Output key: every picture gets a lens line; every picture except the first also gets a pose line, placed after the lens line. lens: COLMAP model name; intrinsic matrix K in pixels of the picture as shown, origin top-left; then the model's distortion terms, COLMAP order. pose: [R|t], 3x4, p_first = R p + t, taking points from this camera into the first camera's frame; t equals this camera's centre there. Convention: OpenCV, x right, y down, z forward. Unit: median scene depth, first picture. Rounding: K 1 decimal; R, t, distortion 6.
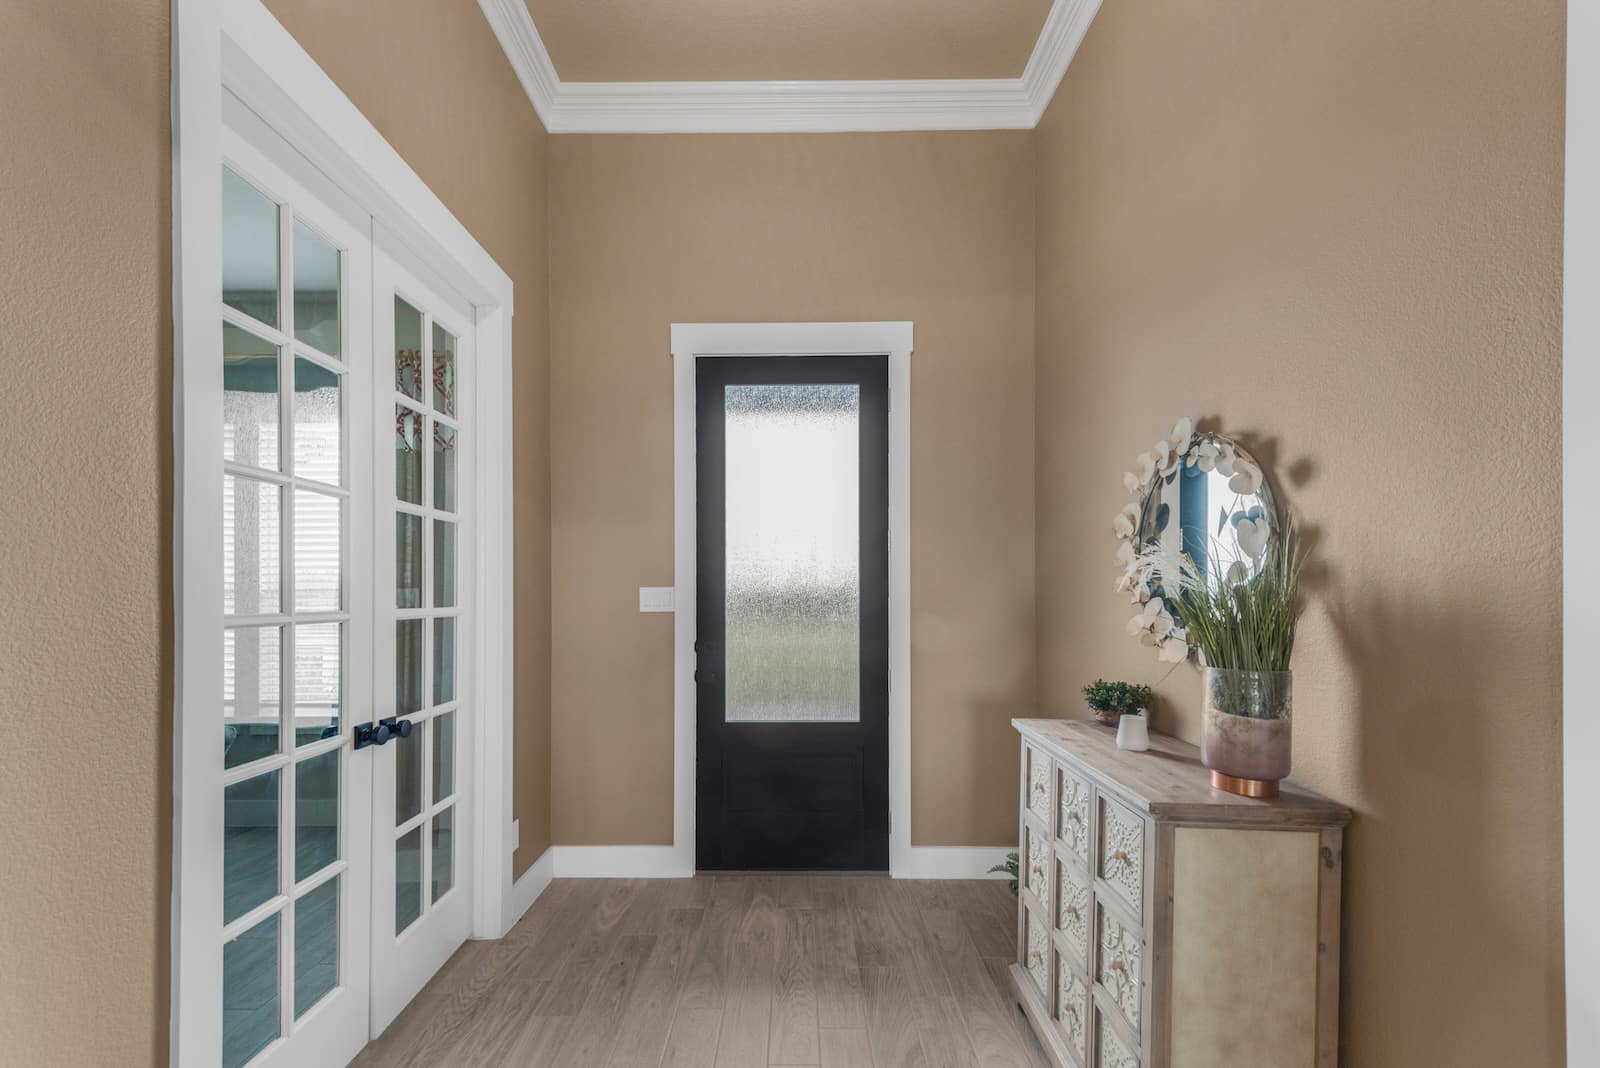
lens RADIAL K [[643.8, 0, 812.7], [0, 643.8, 593.2], [0, 0, 1]] dist [0.011800, -0.000998]
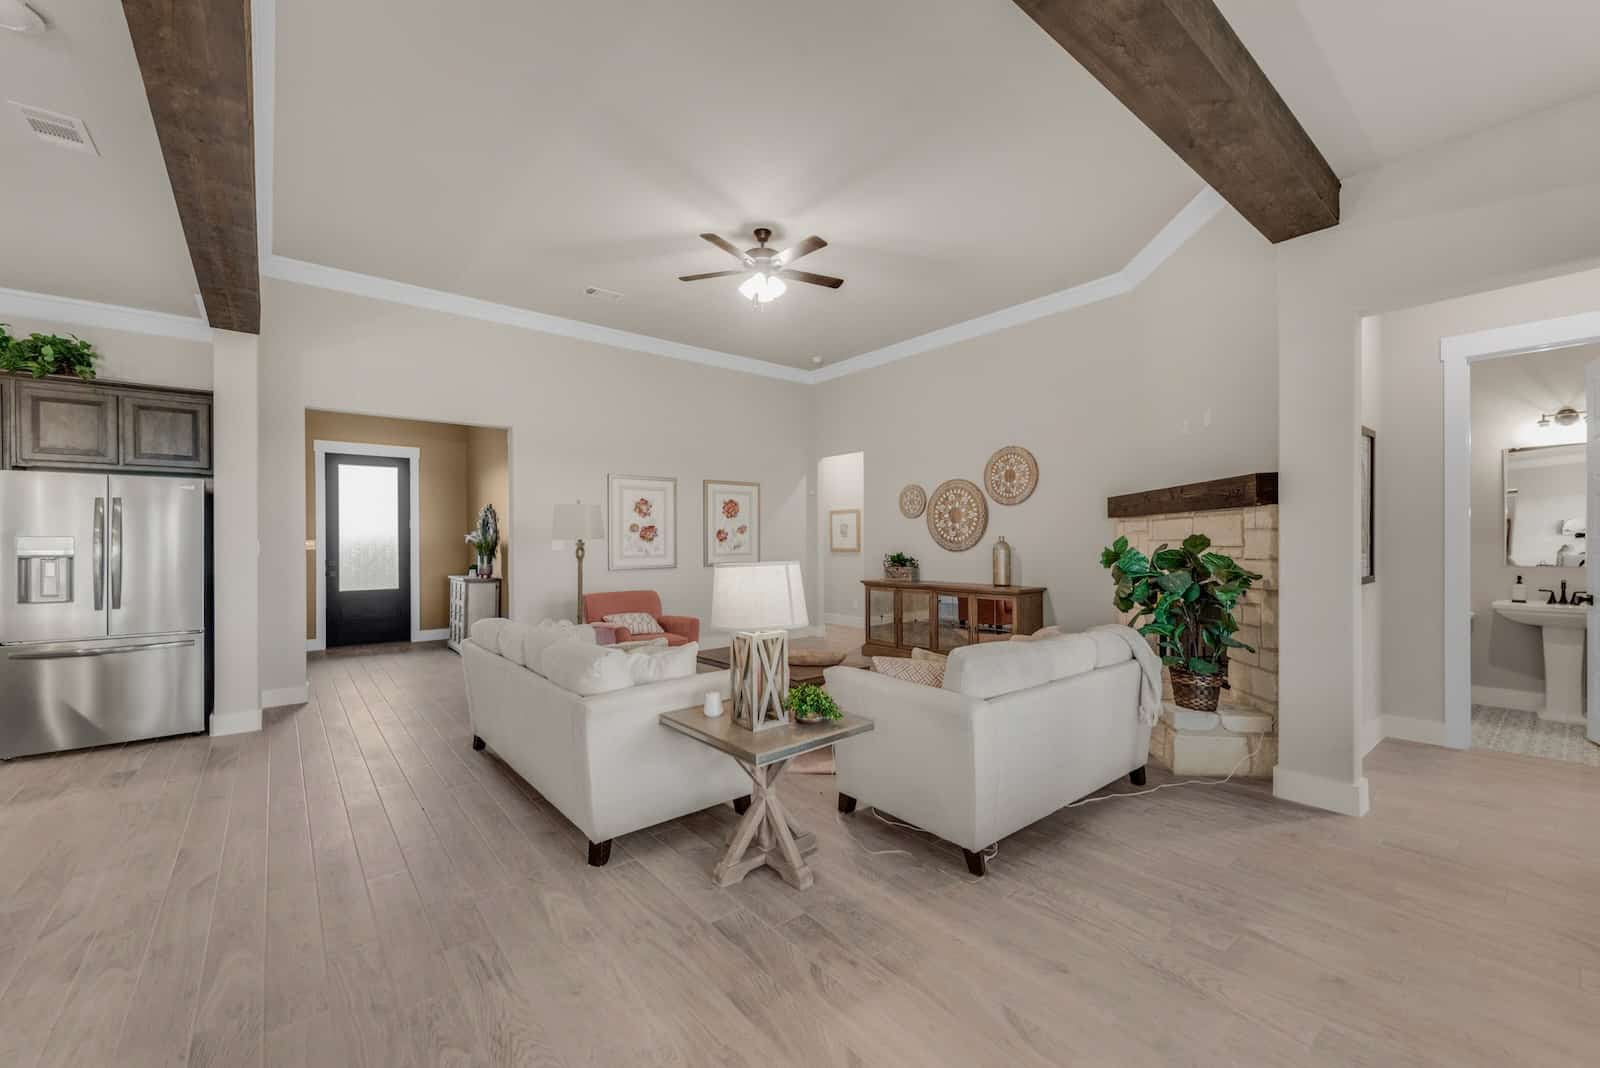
lens RADIAL K [[643.8, 0, 802.1], [0, 643.8, 543.9], [0, 0, 1]] dist [0.011800, -0.000998]
pose [[0.786418, -0.003883, 0.617683, -0.542893], [-0.006221, 0.999880, 0.014205, -0.075328], [-0.617663, -0.015014, 0.786299, -4.408302]]
